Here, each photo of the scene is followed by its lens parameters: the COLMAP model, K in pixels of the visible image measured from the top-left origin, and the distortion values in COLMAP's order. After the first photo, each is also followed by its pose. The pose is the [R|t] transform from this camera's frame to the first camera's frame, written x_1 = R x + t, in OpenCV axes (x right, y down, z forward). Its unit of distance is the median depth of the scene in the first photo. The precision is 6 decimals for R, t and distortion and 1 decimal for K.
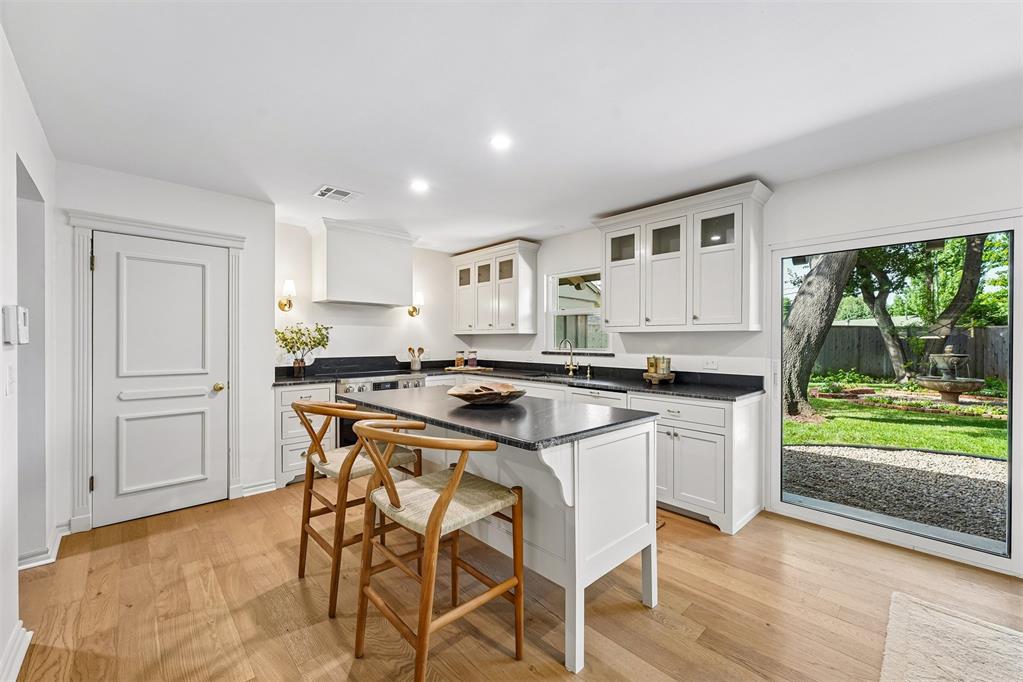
lens RADIAL K [[410.5, 0, 514.2], [0, 410.5, 340.6], [0, 0, 1]] dist [-0.000221, 0.000103]
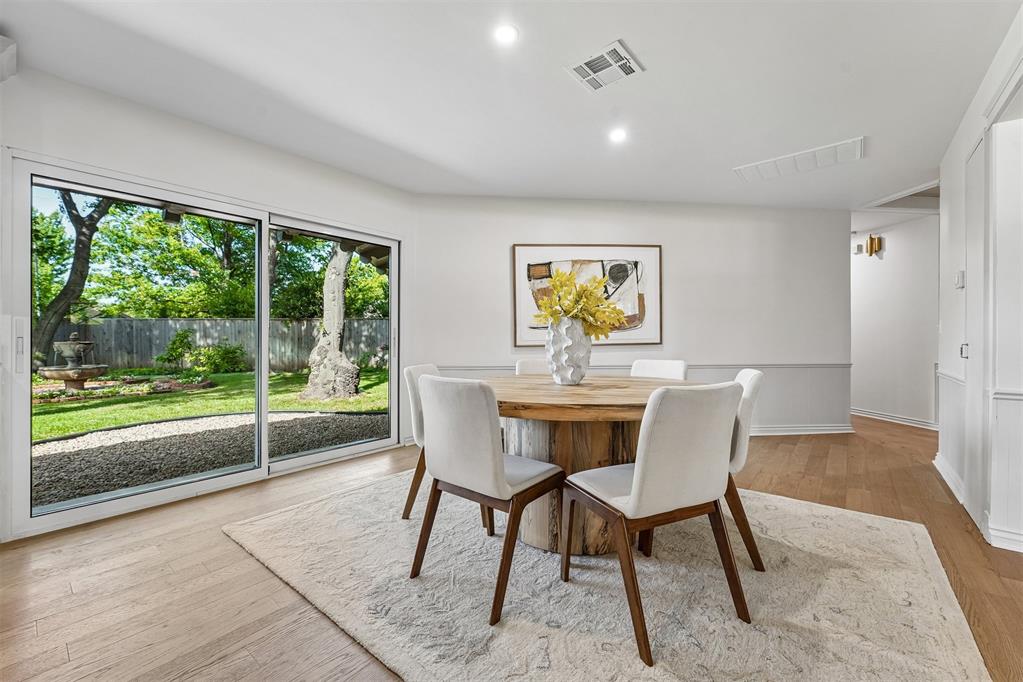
lens RADIAL K [[410.5, 0, 511.8], [0, 410.5, 339.2], [0, 0, 1]] dist [-0.000221, 0.000103]
pose [[-0.119173, -0.003893, 0.992866, -0.101755], [0.000400, 0.999992, 0.003969, 0.055495], [-0.992873, 0.000870, -0.119170, 0.176795]]
